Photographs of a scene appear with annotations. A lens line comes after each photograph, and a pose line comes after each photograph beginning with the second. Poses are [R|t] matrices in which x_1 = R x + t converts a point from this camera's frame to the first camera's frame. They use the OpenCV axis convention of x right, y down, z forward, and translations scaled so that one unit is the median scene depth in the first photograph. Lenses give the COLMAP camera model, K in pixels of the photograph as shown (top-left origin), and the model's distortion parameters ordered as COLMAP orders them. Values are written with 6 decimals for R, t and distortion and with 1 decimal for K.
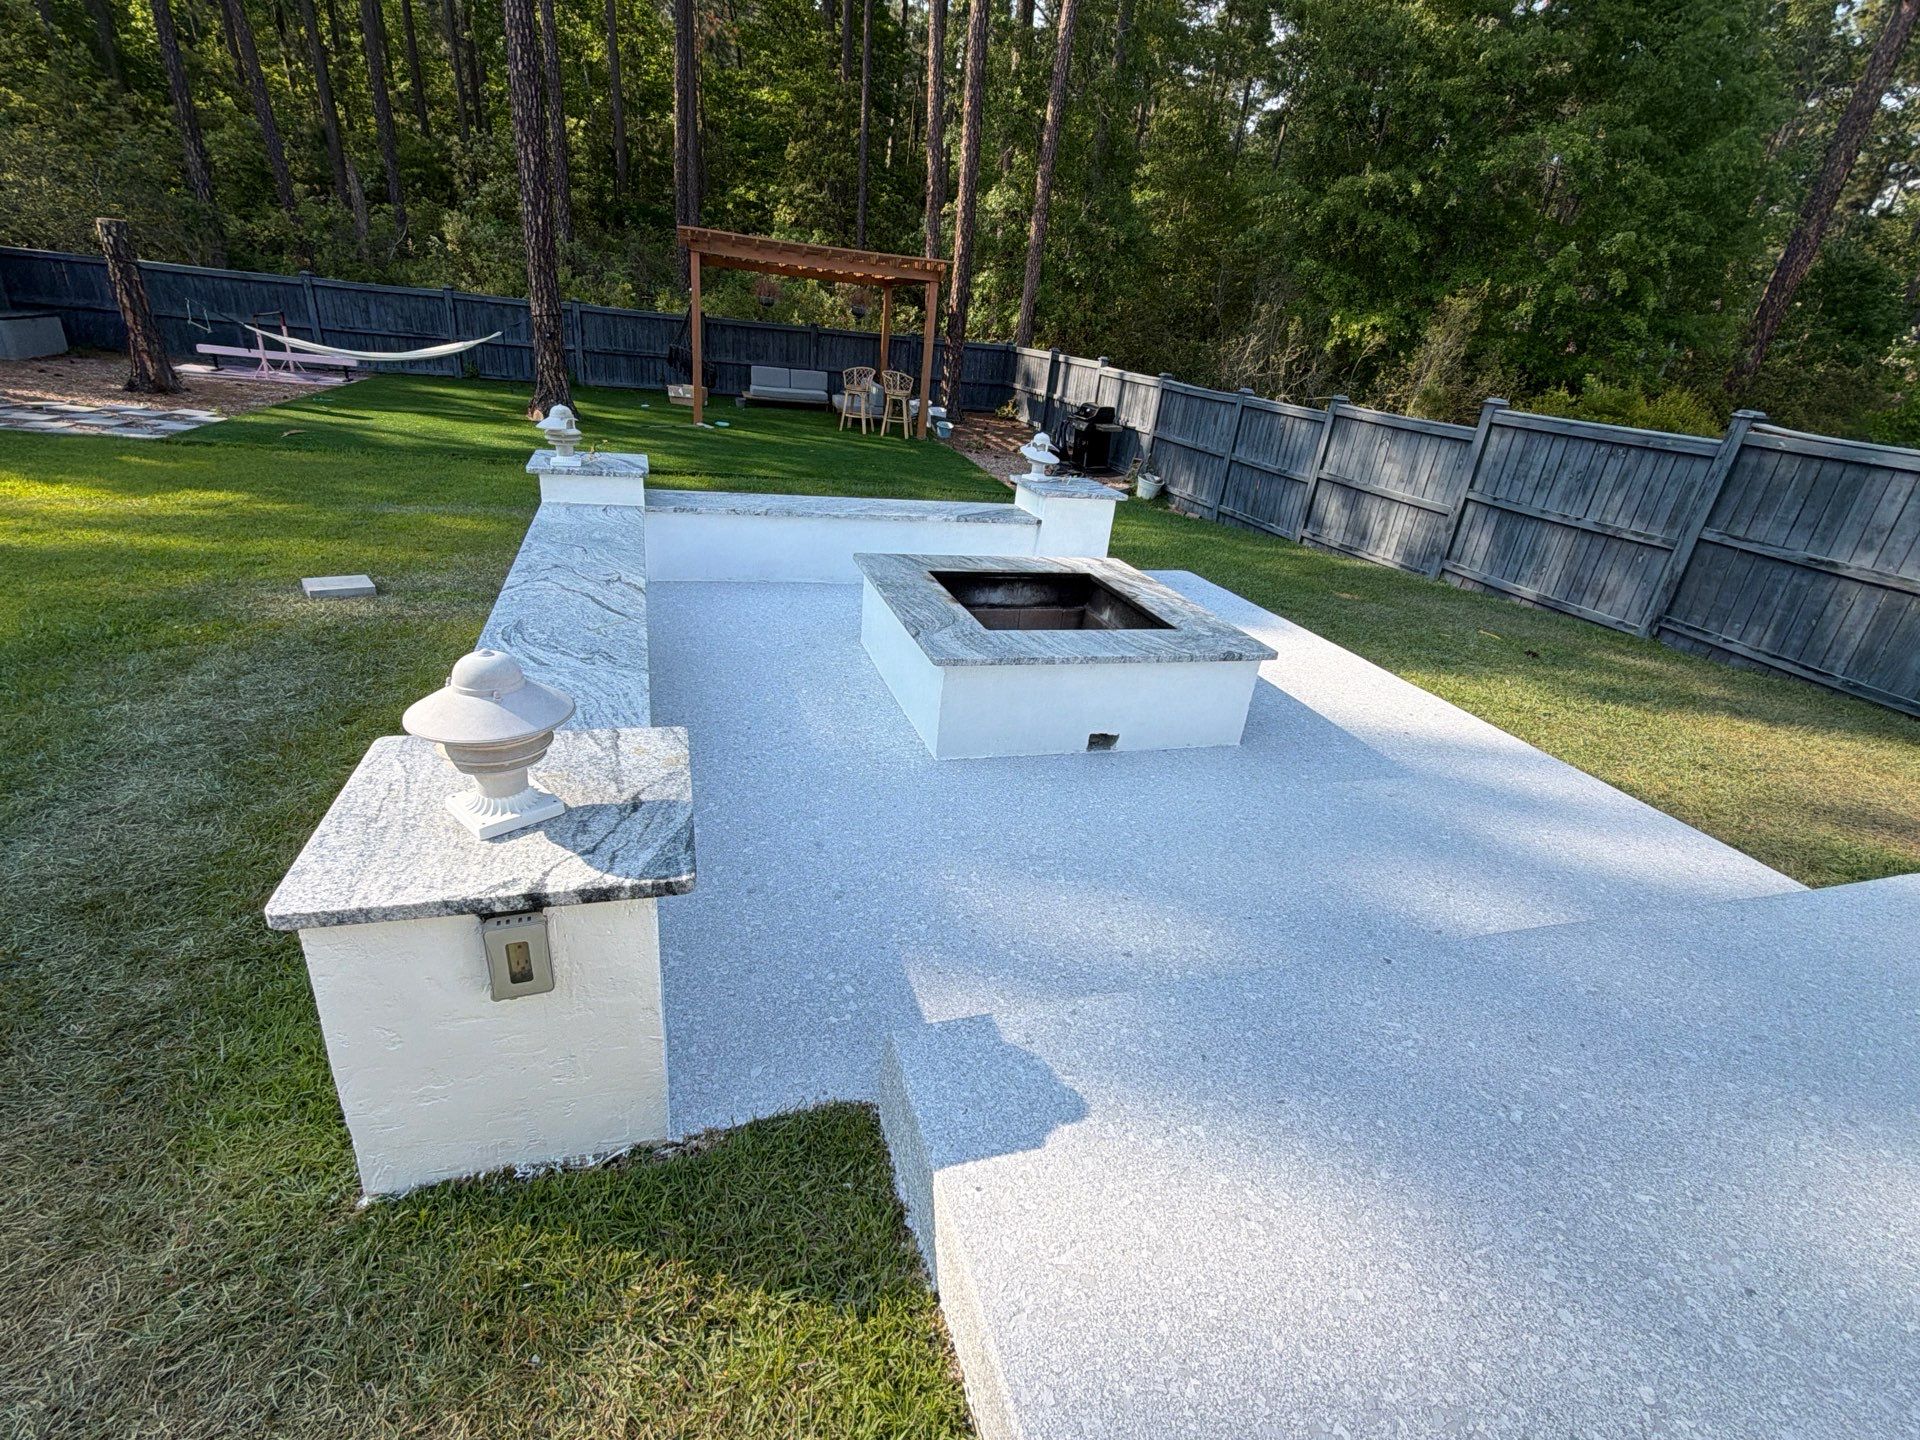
lens RADIAL K [[894.4, 0, 960.0], [0, 894.4, 720.0], [0, 0, 1]] dist [0.001731, 0.000738]
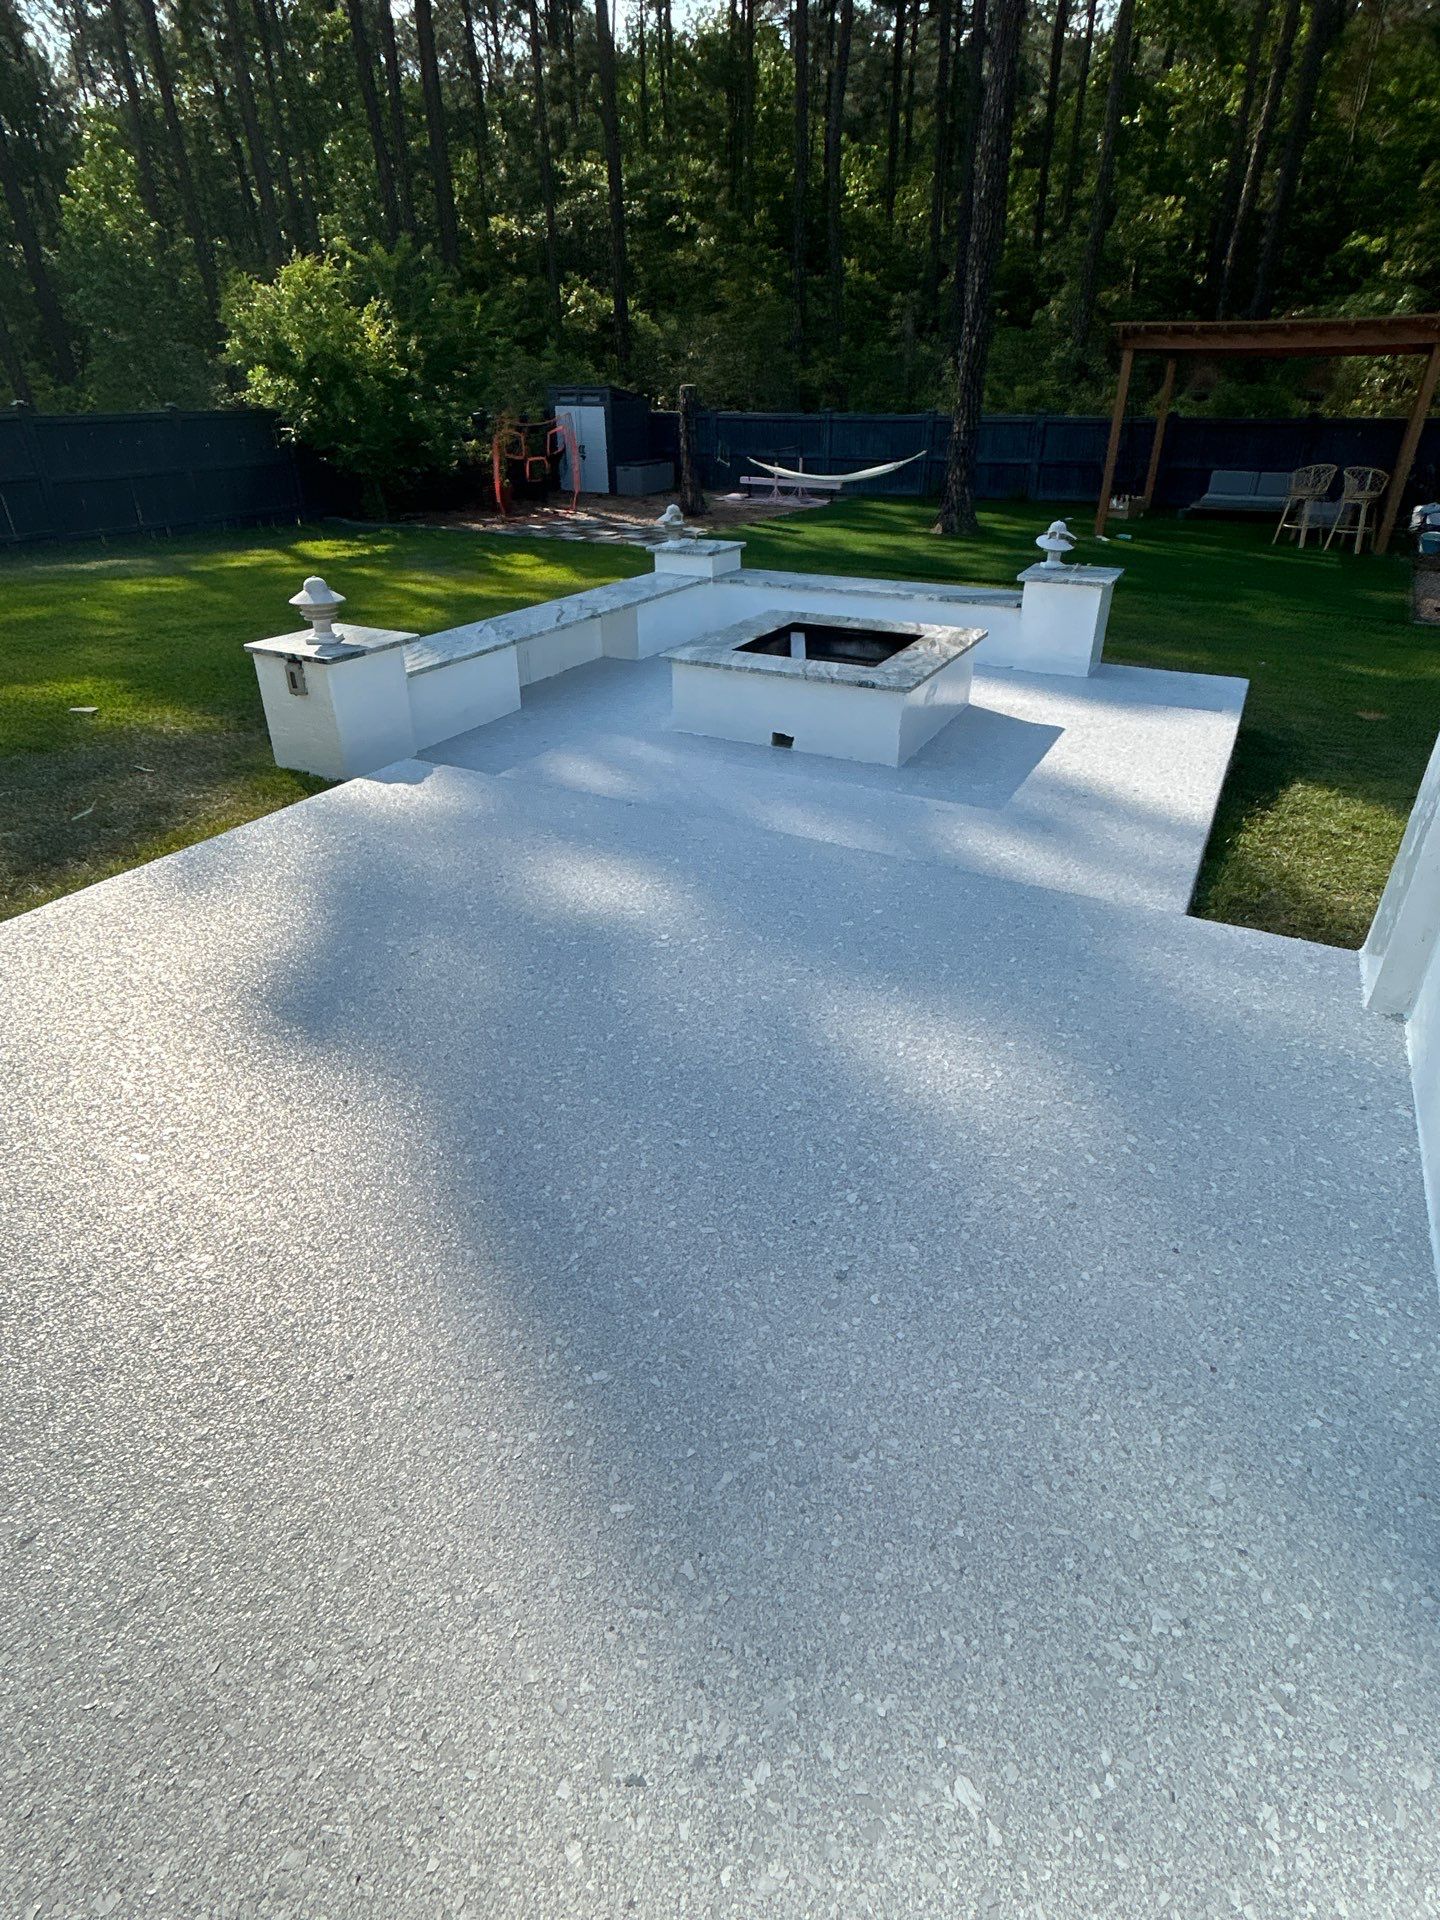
lens RADIAL K [[1078.1, 0, 720.0], [0, 1078.1, 960.0], [0, 0, 1]] dist [-0.008279, 0.008723]
pose [[0.685439, 0.257177, -0.681199, 0.521289], [-0.230056, 0.964115, 0.132500, 0.060766], [0.690831, 0.065893, 0.720008, -0.089291]]
